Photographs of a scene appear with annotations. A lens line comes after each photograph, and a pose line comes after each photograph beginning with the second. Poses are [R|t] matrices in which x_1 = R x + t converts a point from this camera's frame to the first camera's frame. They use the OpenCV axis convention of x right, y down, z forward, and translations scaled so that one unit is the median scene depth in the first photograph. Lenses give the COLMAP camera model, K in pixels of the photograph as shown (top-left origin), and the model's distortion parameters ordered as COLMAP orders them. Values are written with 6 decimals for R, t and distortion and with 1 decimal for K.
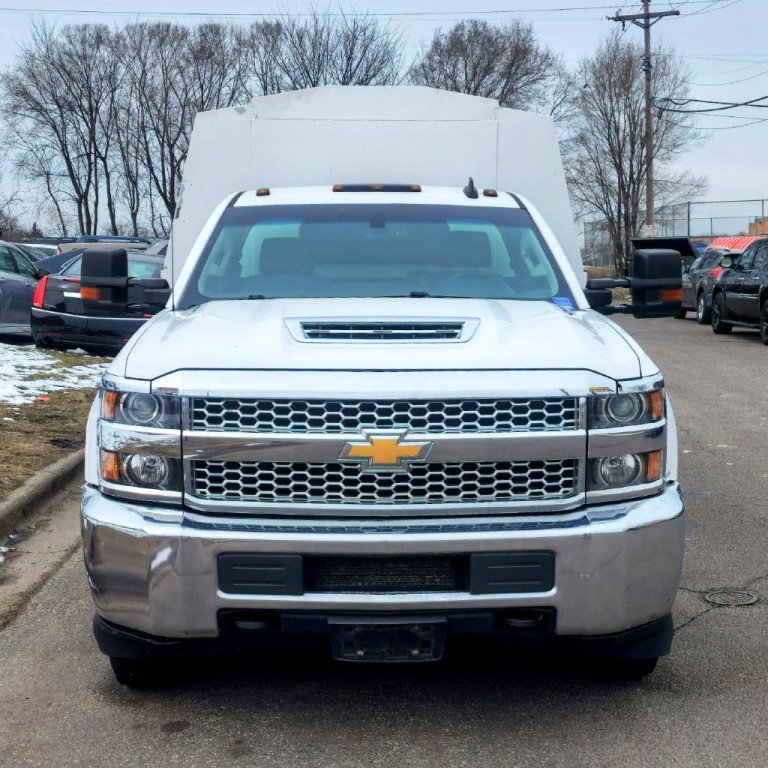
lens RADIAL K [[1321.1, 0, 384.0], [0, 1321.1, 384.0], [0, 0, 1]] dist [0.178062, -0.029659]
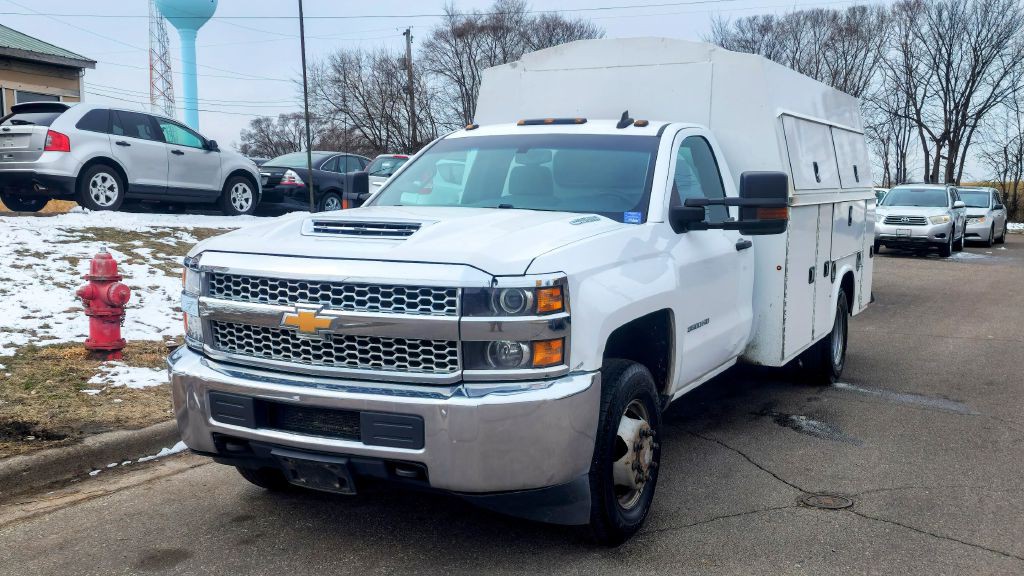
lens RADIAL K [[1039.6, 0, 516.5], [0, 1039.6, 313.4], [0, 0, 1]] dist [0.105475, -0.012878]
pose [[0.881721, 0.065070, -0.467261, 0.615874], [-0.059180, 0.997874, 0.027288, 0.004085], [0.468044, 0.003592, 0.883698, 0.213672]]
